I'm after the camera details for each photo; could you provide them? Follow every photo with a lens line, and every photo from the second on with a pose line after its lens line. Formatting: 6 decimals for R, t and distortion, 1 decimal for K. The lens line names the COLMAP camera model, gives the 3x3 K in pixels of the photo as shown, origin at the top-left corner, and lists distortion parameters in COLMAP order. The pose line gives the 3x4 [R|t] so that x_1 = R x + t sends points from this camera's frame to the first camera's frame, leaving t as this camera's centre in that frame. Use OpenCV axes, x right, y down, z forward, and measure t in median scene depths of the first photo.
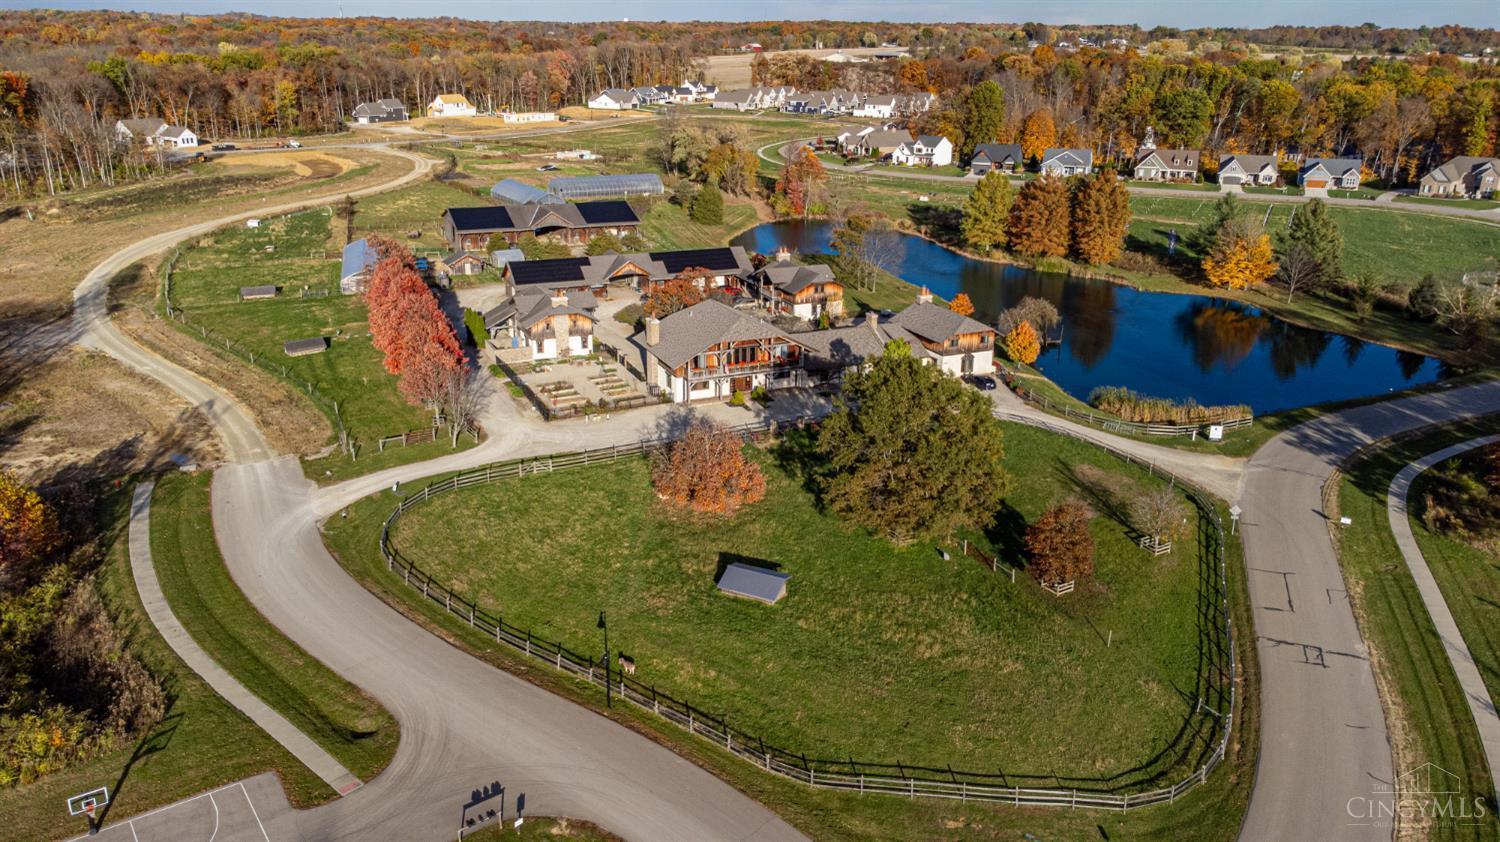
lens RADIAL K [[1115.7, 0, 750.0], [0, 1115.7, 421.0], [0, 0, 1]] dist [0.056738, 0.000482]
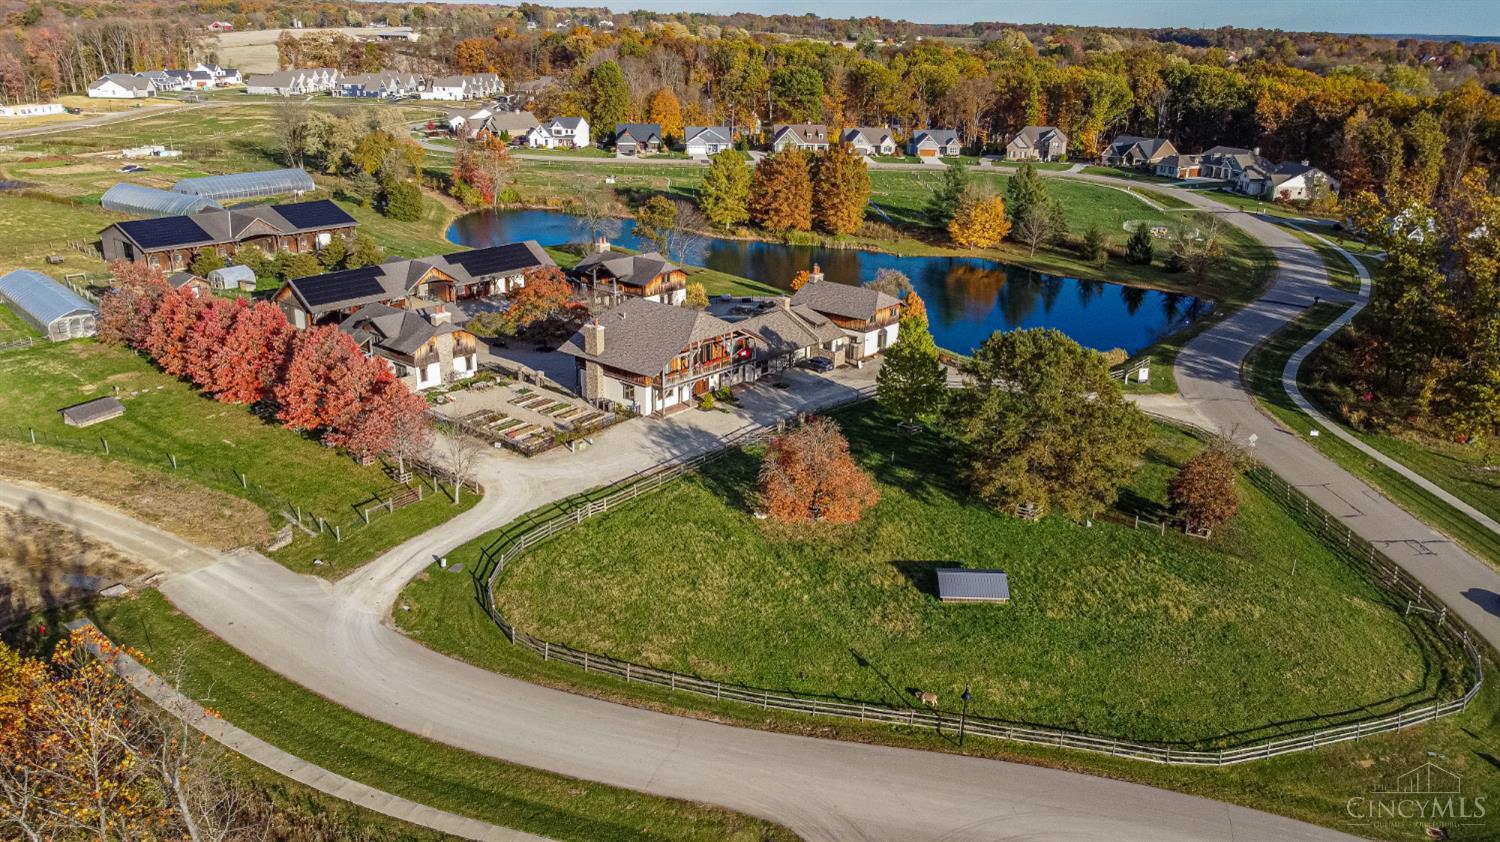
lens RADIAL K [[1129.4, 0, 755.6], [0, 1129.4, 447.6], [0, 0, 1]] dist [0.001309, -0.005653]
pose [[0.901003, -0.147715, 0.407889, -0.228549], [0.133698, 0.989028, 0.062839, -0.022908], [-0.412696, -0.002084, 0.910866, 0.089981]]
